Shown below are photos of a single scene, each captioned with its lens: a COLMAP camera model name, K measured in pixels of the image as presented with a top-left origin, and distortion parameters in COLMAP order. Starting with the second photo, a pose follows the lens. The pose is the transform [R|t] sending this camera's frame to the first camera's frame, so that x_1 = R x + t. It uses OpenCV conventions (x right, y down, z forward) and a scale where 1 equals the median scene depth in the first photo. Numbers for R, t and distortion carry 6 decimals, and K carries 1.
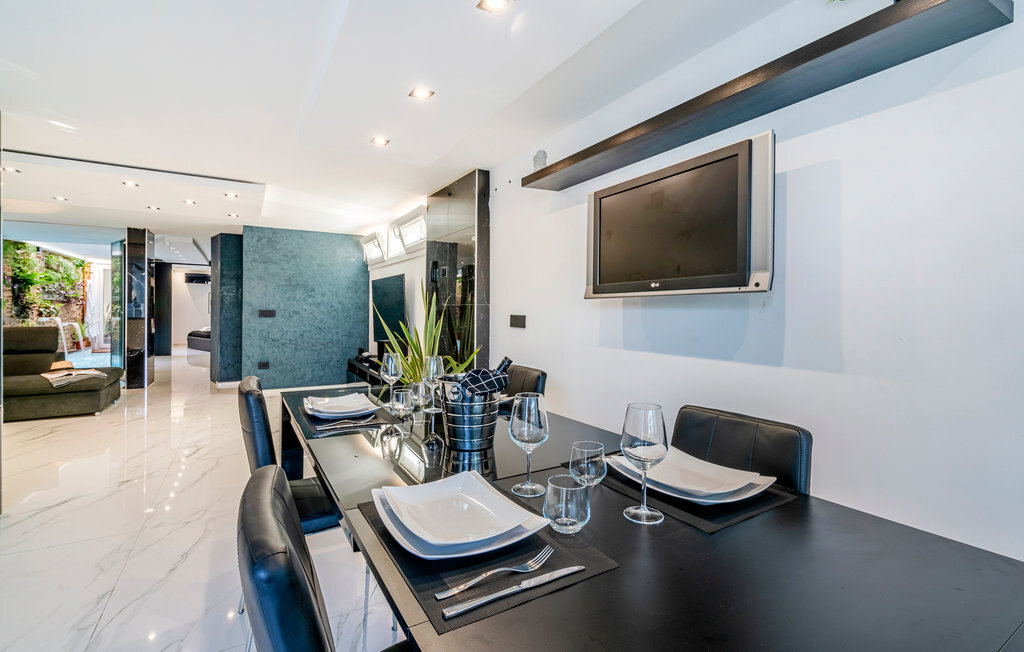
lens RADIAL K [[465.3, 0, 508.5], [0, 465.3, 311.7], [0, 0, 1]] dist [-0.001003, 0.000967]
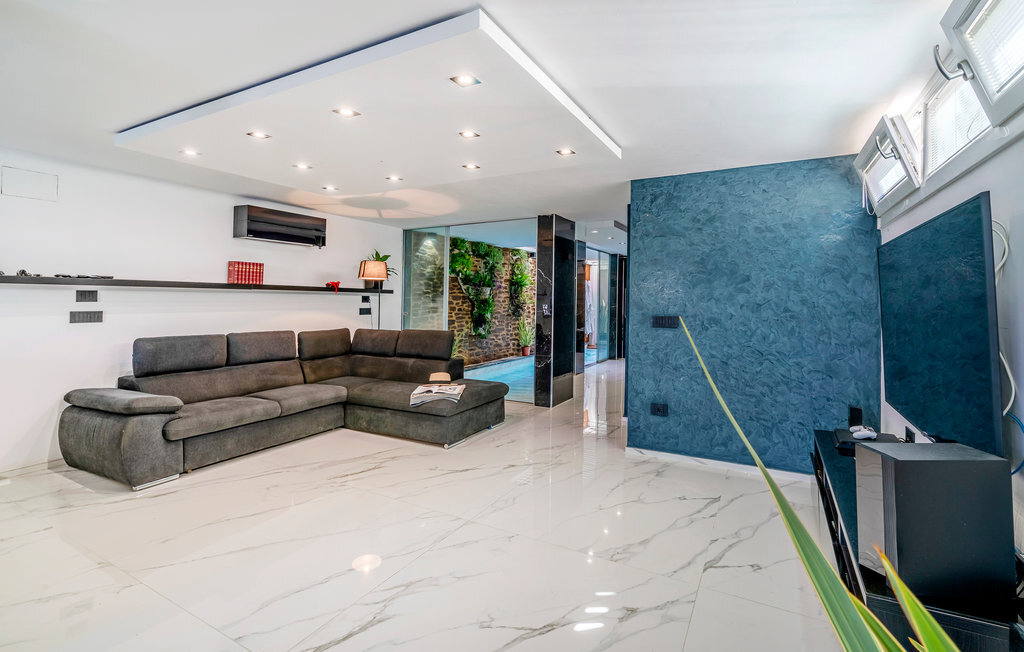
lens RADIAL K [[469.2, 0, 507.5], [0, 469.2, 296.9], [0, 0, 1]] dist [-0.000971, 0.000183]
pose [[0.513713, -0.012979, -0.857864, -0.110507], [-0.007675, 0.999776, -0.019722, -0.014137], [0.857928, 0.016715, 0.513499, 0.518156]]
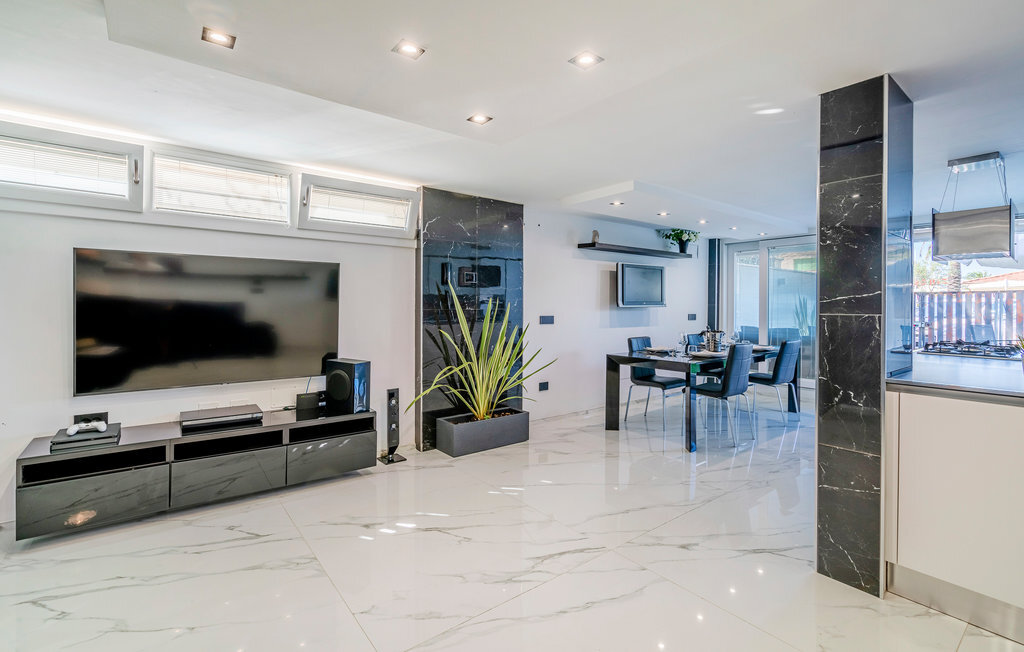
lens RADIAL K [[460.4, 0, 507.3], [0, 460.4, 308.7], [0, 0, 1]] dist [-0.001967, 0.000143]
pose [[-0.134660, -0.017006, 0.990746, -0.738807], [-0.001055, 0.999855, 0.017019, -0.021100], [-0.990891, 0.001246, -0.134658, 0.671778]]
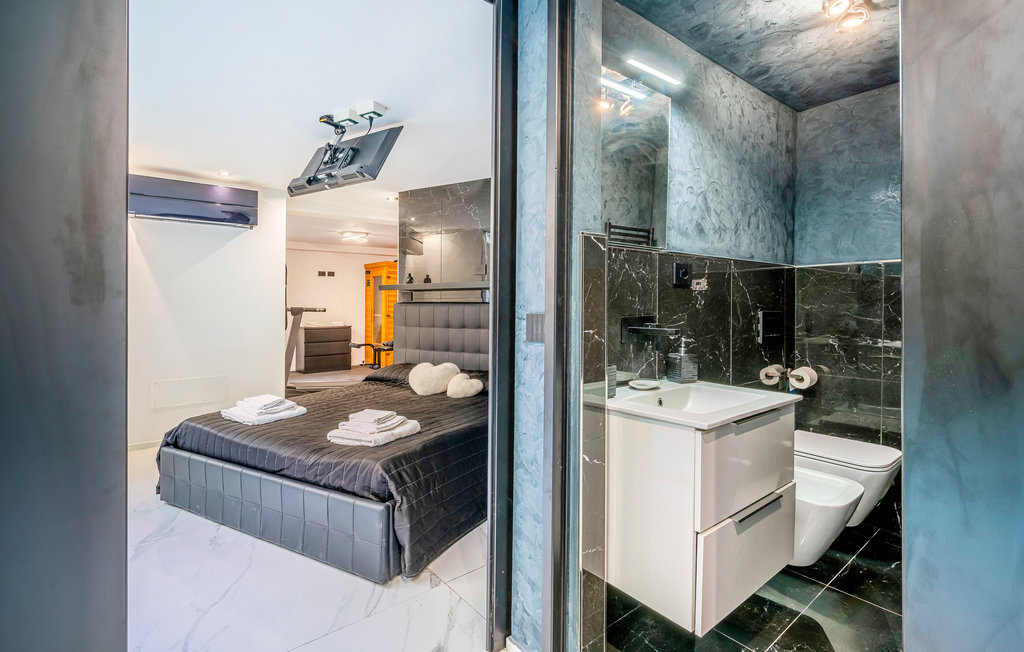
lens RADIAL K [[477.2, 0, 512.0], [0, 477.2, 306.6], [0, 0, 1]] dist [-0.000043, 0.000074]
pose [[0.989556, -0.018413, 0.142970, -1.146016], [0.018225, 0.999830, 0.002621, -0.018671], [-0.142994, 0.000012, 0.989724, 1.555245]]
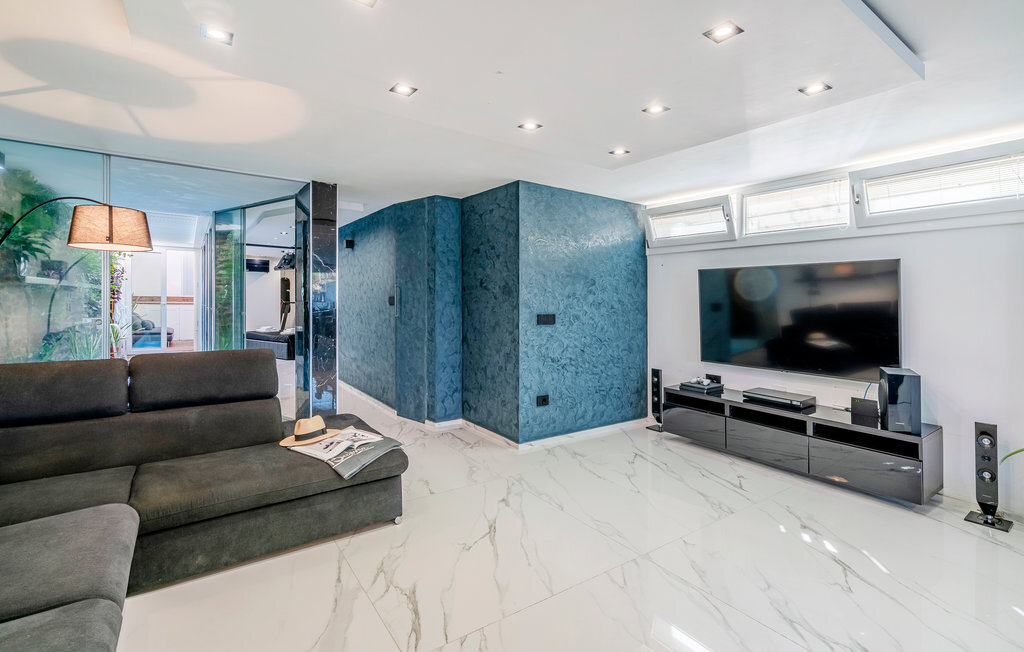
lens RADIAL K [[466.1, 0, 514.7], [0, 466.1, 308.8], [0, 0, 1]] dist [-0.000231, 0.000289]
pose [[0.995648, 0.002494, 0.093159, -0.615861], [-0.003604, 0.999924, 0.011755, -0.017643], [-0.093123, -0.012040, 0.995582, 0.360968]]
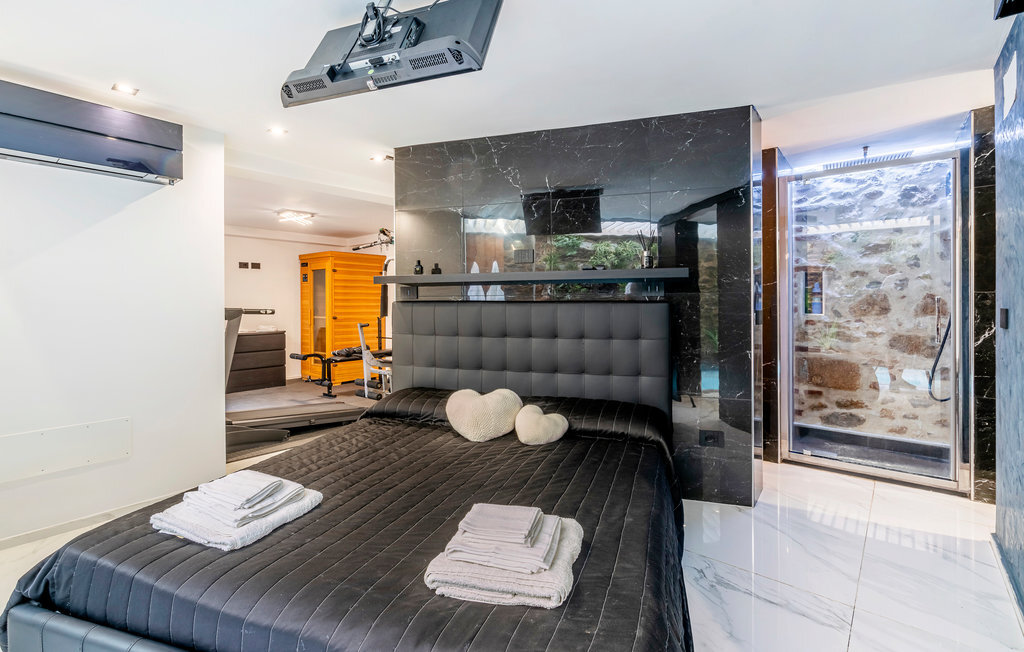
lens RADIAL K [[465.3, 0, 508.5], [0, 465.3, 311.7], [0, 0, 1]] dist [-0.001003, 0.000967]
pose [[0.942871, -0.022737, 0.332380, -1.266672], [0.017965, 0.999687, 0.017421, -0.021531], [-0.332672, -0.010454, 0.942985, 1.777751]]
